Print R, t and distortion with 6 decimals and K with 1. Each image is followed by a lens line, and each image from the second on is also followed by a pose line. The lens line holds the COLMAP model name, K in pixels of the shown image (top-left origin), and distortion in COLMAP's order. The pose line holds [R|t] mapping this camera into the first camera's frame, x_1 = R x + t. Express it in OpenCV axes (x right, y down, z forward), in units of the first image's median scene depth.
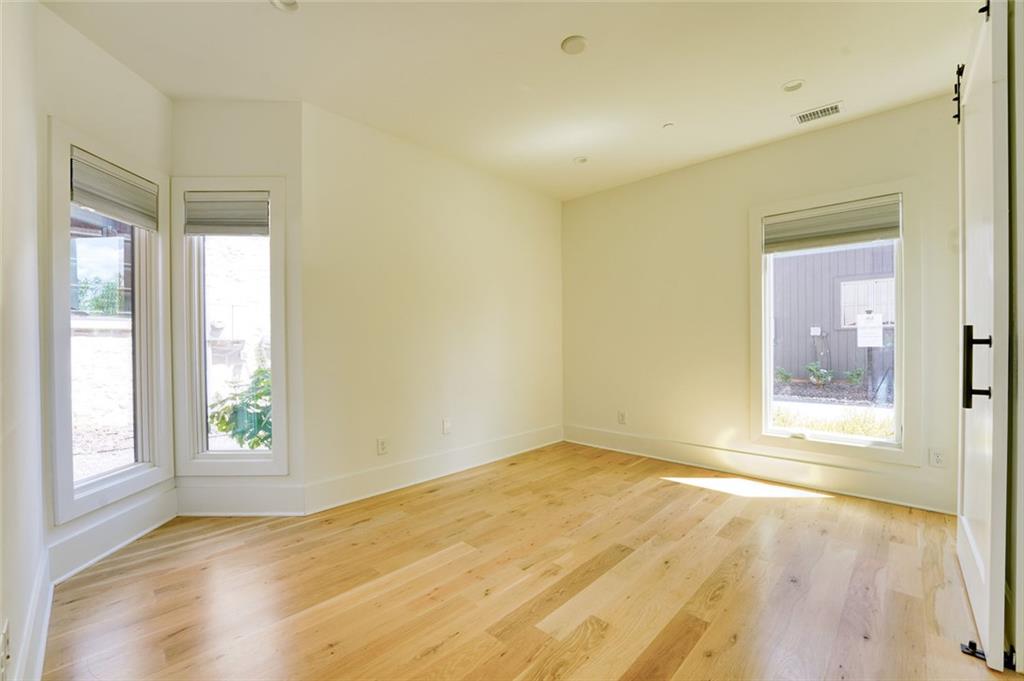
lens RADIAL K [[420.5, 0, 508.6], [0, 420.5, 343.9], [0, 0, 1]] dist [-0.027744, 0.002478]
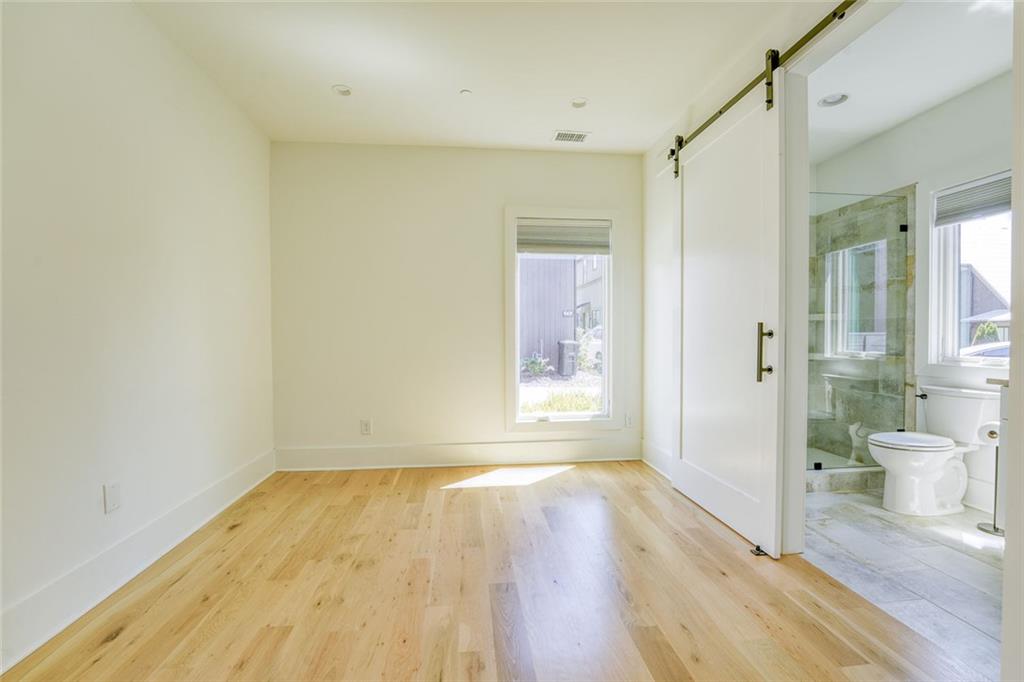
lens RADIAL K [[426.2, 0, 508.0], [0, 426.2, 344.9], [0, 0, 1]] dist [-0.028677, 0.003875]
pose [[0.645787, -0.012696, 0.763412, -0.281456], [0.002612, 0.999893, 0.014420, 0.004204], [-0.763513, -0.007318, 0.645751, 0.379197]]
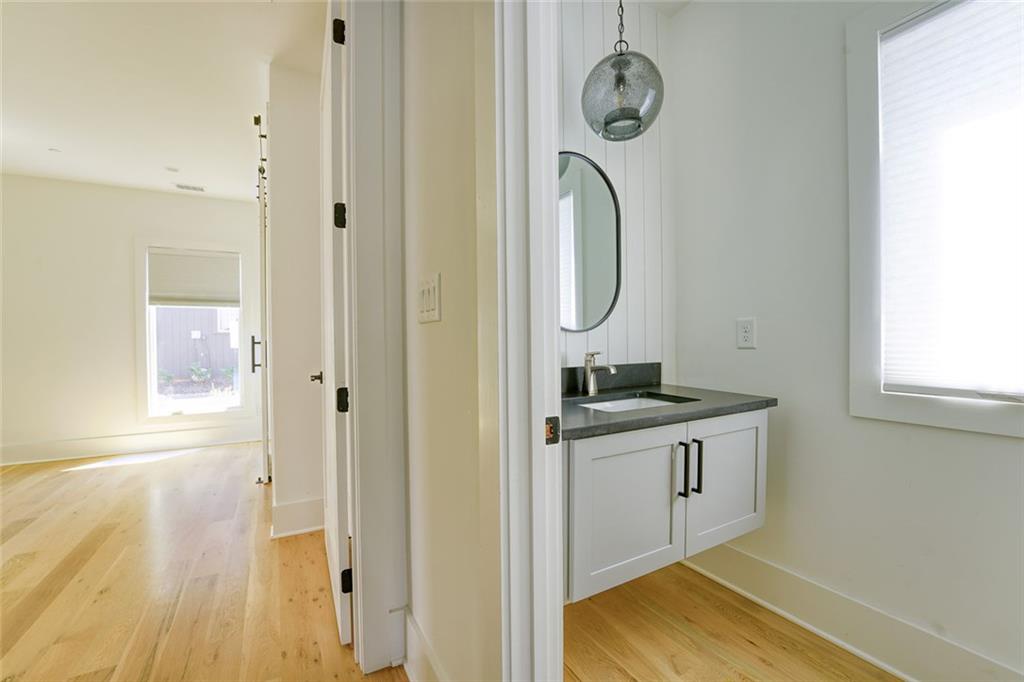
lens RADIAL K [[426.2, 0, 508.0], [0, 426.2, 344.9], [0, 0, 1]] dist [-0.028677, 0.003875]
pose [[0.297089, -0.007520, 0.954820, -0.348396], [0.011081, 0.999929, 0.004427, 0.005201], [-0.954785, 0.009265, 0.297152, -0.535022]]
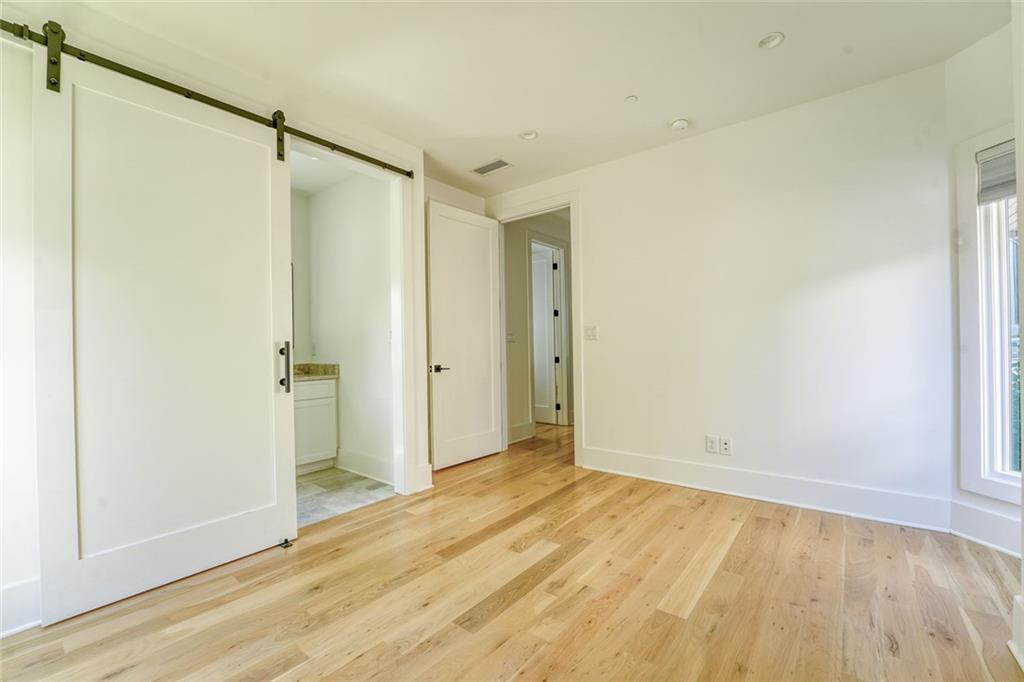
lens RADIAL K [[426.2, 0, 508.0], [0, 426.2, 344.9], [0, 0, 1]] dist [-0.028677, 0.003875]
pose [[-0.996003, 0.026132, -0.085408, 0.207169], [0.026134, 0.999658, 0.001100, -0.005868], [0.085408, -0.001136, -0.996345, 1.437615]]
